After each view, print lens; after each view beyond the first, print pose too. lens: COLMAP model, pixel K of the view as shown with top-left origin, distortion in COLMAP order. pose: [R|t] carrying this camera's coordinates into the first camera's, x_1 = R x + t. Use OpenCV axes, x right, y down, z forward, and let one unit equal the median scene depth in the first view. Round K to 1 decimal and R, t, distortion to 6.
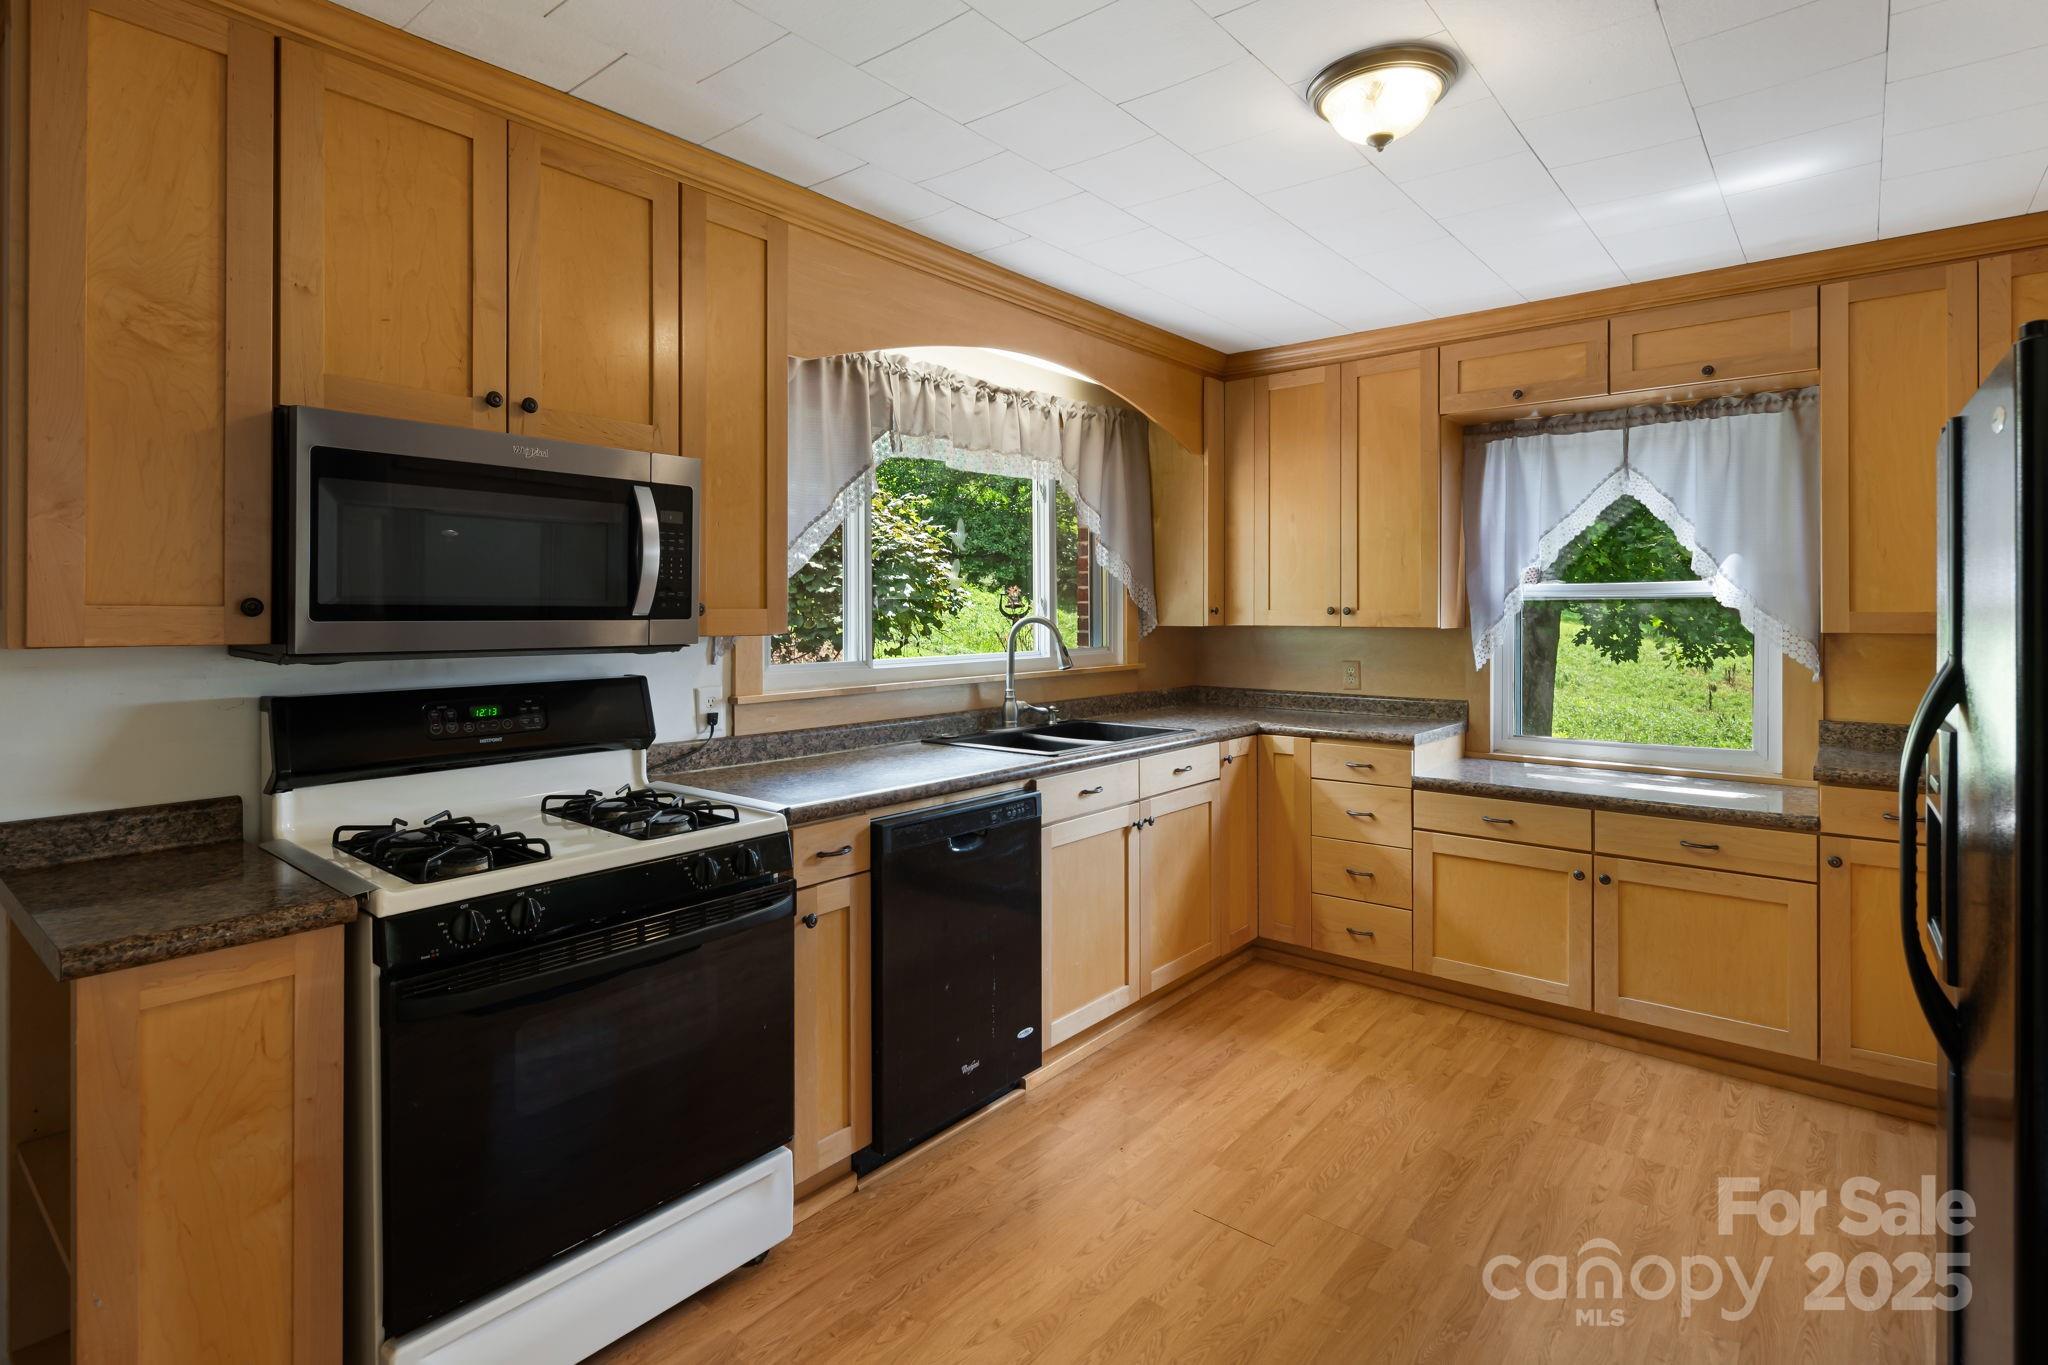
lens RADIAL K [[1021.0, 0, 1027.3], [0, 1021.0, 615.1], [0, 0, 1]] dist [-0.000232, -0.000430]
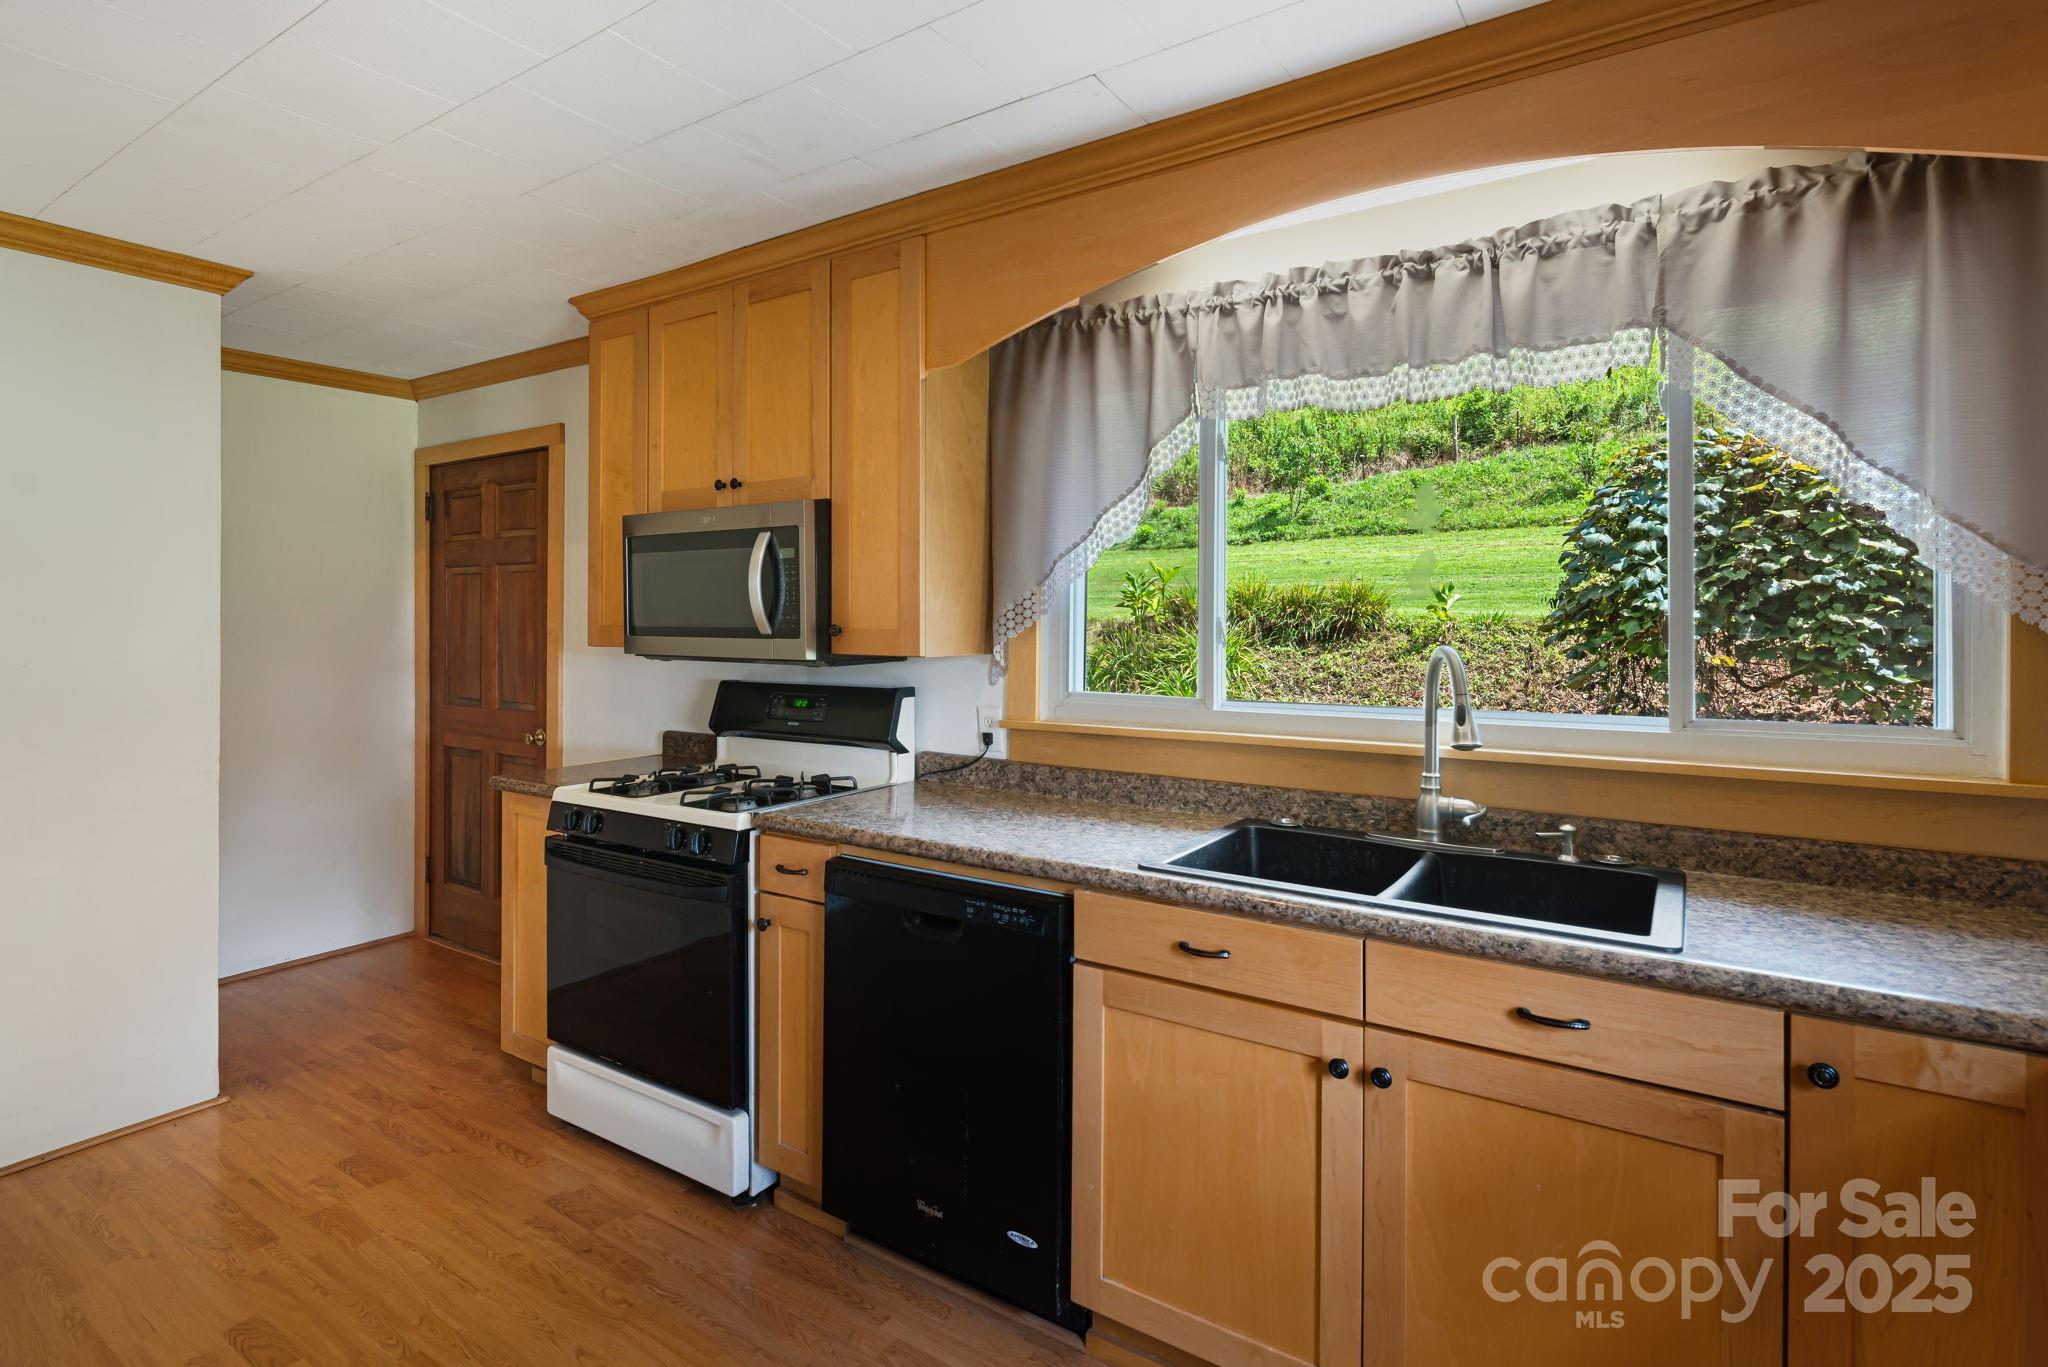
lens RADIAL K [[1016.5, 0, 1025.8], [0, 1016.5, 639.3], [0, 0, 1]] dist [0.000982, -0.007864]
pose [[0.091480, 0.004307, -0.995798, 0.578676], [-0.018798, 0.999820, 0.002598, 0.000376], [0.995630, 0.018481, 0.091544, 0.790258]]
